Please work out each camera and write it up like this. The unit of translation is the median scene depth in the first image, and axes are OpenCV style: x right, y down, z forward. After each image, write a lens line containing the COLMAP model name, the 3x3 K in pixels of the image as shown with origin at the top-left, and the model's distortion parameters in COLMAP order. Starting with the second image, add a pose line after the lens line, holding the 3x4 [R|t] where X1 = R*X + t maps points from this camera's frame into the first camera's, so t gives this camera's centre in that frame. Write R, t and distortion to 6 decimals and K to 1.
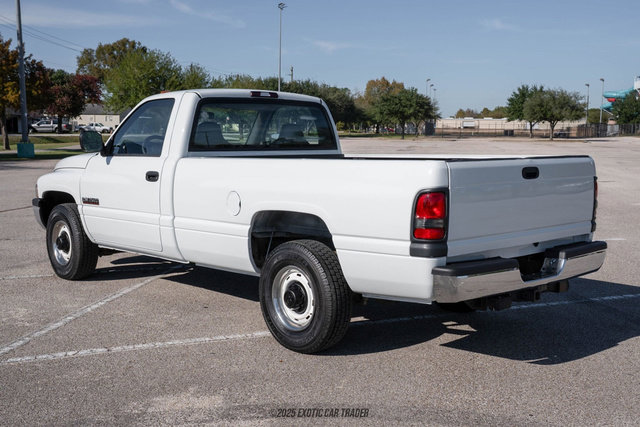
lens RADIAL K [[777.1, 0, 320.0], [0, 777.1, 213.5], [0, 0, 1]] dist [0.141875, 0.037666]
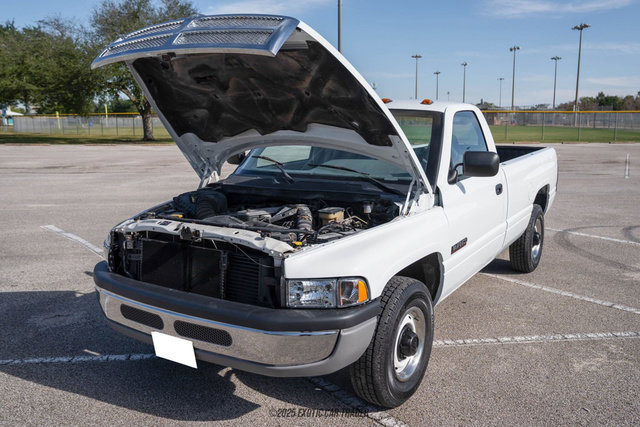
lens RADIAL K [[565.5, 0, 326.1], [0, 565.5, 225.9], [0, 0, 1]] dist [-0.035637, 0.012689]
pose [[-0.258198, -0.182176, 0.948760, -0.880214], [0.109143, 0.970272, 0.216009, -0.187872], [-0.959907, 0.159324, -0.230639, 1.434667]]
